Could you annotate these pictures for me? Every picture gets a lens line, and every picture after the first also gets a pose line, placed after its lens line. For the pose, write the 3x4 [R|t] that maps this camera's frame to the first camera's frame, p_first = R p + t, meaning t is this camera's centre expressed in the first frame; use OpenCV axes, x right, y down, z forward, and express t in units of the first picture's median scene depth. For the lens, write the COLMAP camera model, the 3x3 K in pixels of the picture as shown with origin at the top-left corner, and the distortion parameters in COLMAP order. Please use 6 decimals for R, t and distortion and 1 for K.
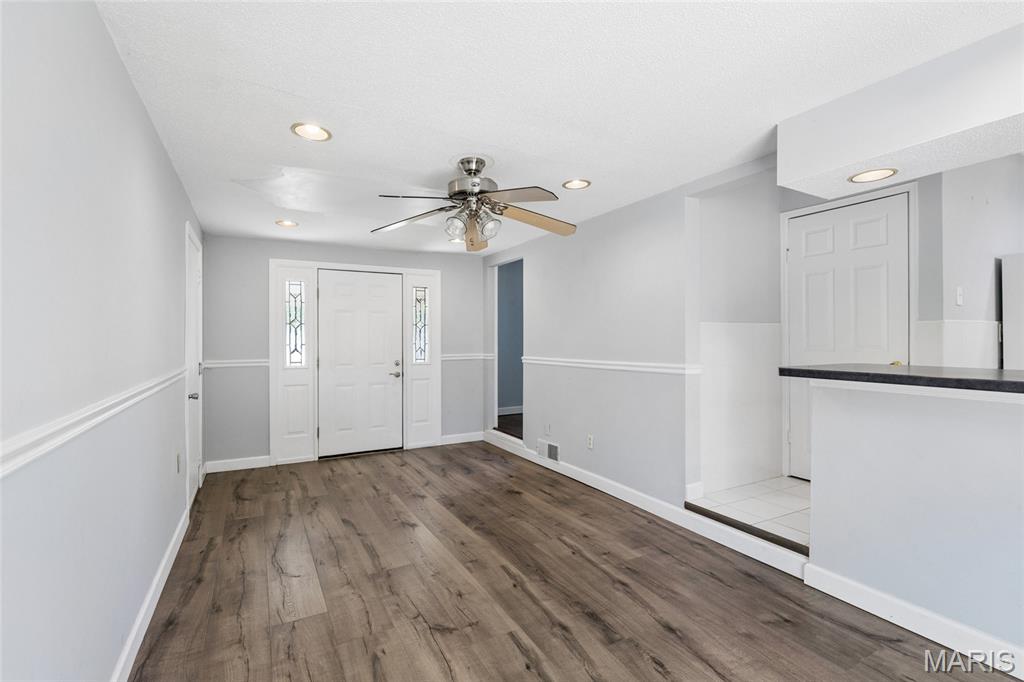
lens RADIAL K [[465.6, 0, 508.2], [0, 465.6, 339.4], [0, 0, 1]] dist [0.001454, -0.000176]
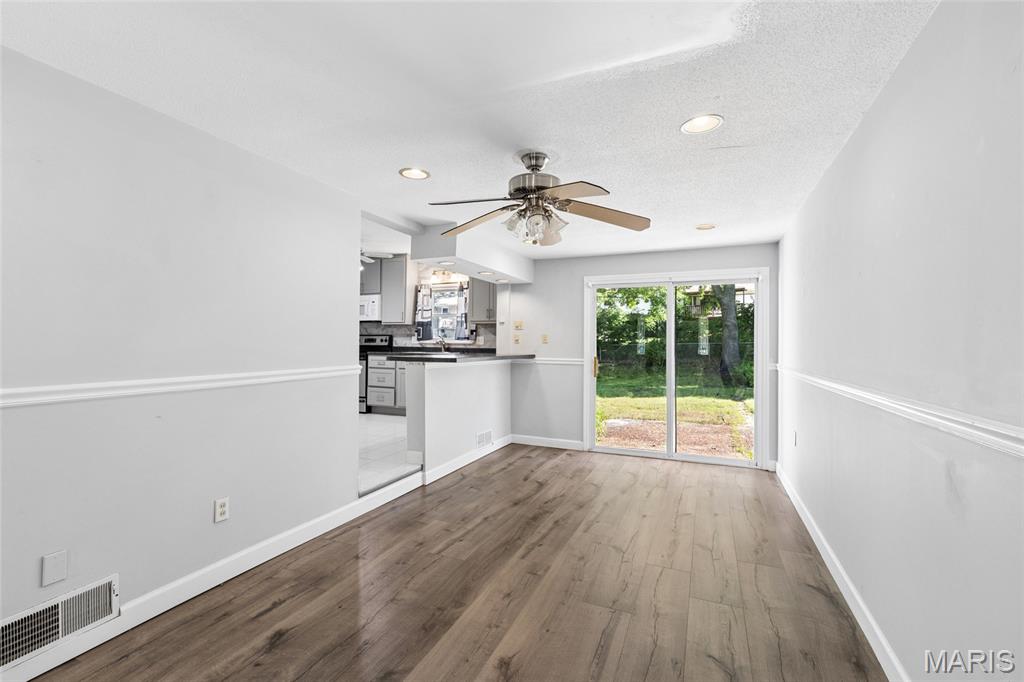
lens RADIAL K [[465.6, 0, 507.6], [0, 465.6, 343.7], [0, 0, 1]] dist [0.001454, -0.000176]
pose [[-0.620644, -0.003360, 0.784086, -0.801399], [-0.005424, 0.999985, -0.000008, 0.004334], [-0.784074, -0.004258, -0.620653, 1.654980]]
